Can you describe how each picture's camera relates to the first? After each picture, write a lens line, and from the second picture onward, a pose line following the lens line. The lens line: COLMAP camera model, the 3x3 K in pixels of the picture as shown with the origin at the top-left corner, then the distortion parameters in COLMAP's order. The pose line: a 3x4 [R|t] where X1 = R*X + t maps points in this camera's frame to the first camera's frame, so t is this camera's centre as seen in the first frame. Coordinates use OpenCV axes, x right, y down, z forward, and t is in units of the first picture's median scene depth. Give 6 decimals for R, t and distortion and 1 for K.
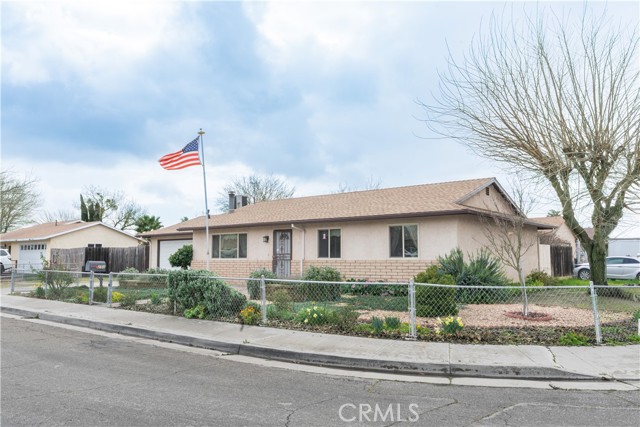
lens RADIAL K [[435.8, 0, 319.9], [0, 435.8, 215.5], [0, 0, 1]] dist [0.001858, 0.000355]
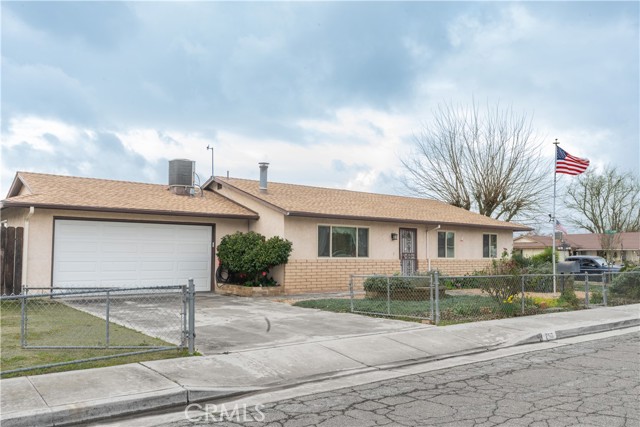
lens RADIAL K [[515.5, 0, 319.8], [0, 515.5, 213.7], [0, 0, 1]] dist [0.001031, 0.000162]
pose [[0.336918, 0.087413, 0.937467, -1.158283], [-0.099697, 0.993395, -0.056797, 0.080176], [-0.936241, -0.074327, 0.343408, 0.744742]]
